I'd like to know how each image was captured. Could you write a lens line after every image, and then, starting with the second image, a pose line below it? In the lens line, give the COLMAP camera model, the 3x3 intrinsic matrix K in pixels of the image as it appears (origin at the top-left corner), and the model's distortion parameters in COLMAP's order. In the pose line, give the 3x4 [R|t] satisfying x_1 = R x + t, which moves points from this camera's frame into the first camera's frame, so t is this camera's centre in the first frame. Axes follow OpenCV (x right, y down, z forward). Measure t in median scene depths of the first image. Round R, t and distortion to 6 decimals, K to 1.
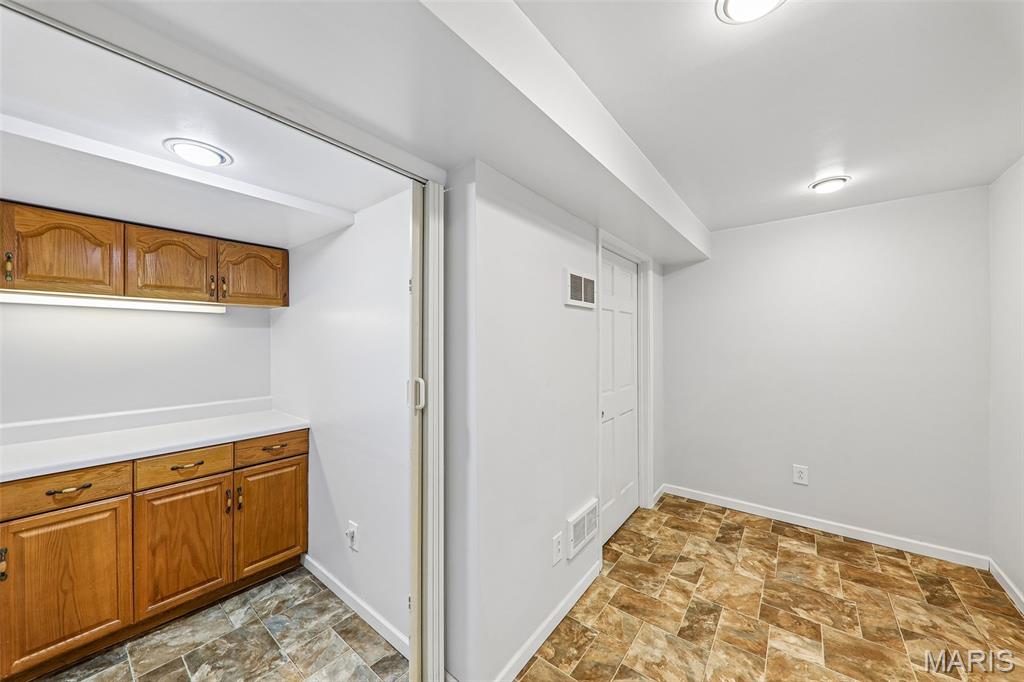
lens RADIAL K [[359.5, 0, 512.3], [0, 359.5, 336.0], [0, 0, 1]] dist [0.007393, -0.005409]
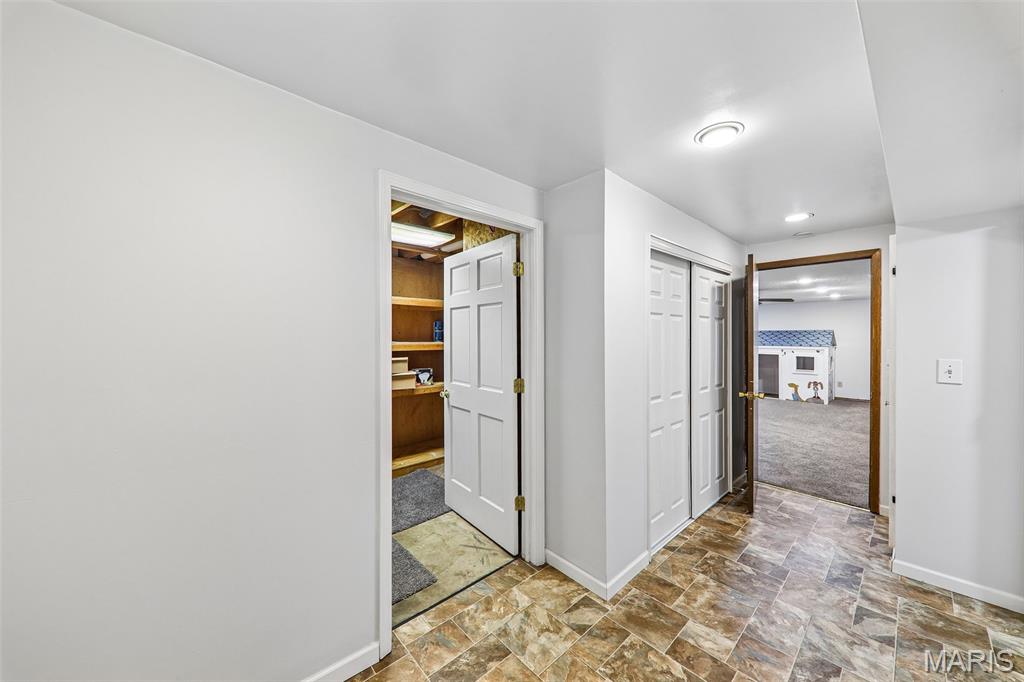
lens RADIAL K [[359.5, 0, 514.0], [0, 359.5, 335.0], [0, 0, 1]] dist [0.007393, -0.005409]
pose [[-0.986778, 0.013448, 0.161522, 1.181084], [0.013858, 0.999903, 0.001416, -0.005162], [-0.161487, 0.003636, -0.986868, 1.982596]]
